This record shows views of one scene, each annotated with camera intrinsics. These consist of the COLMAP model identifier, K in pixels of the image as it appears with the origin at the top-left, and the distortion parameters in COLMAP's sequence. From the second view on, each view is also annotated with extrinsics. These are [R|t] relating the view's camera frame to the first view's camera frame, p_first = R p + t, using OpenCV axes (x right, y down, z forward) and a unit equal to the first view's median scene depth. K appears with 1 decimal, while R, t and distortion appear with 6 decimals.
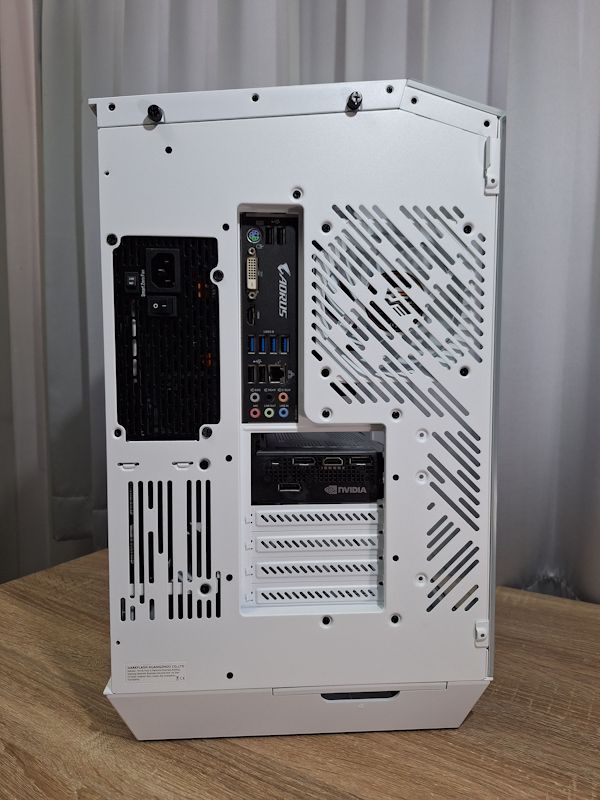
lens RADIAL K [[567.4, 0, 328.3], [0, 567.4, 415.3], [0, 0, 1]] dist [0.069537, -0.080881]
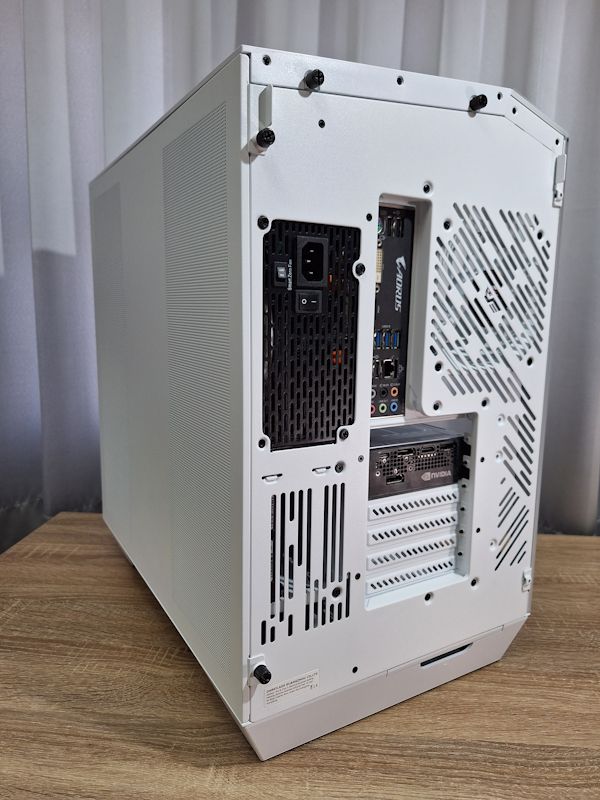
lens RADIAL K [[563.4, 0, 300.0], [0, 563.4, 400.0], [0, 0, 1]] dist [0.061225, -0.072249]
pose [[0.891774, -0.057592, 0.448802, -0.690127], [0.017287, 0.995479, 0.093394, -0.115232], [-0.452151, -0.075528, 0.888738, 0.194071]]
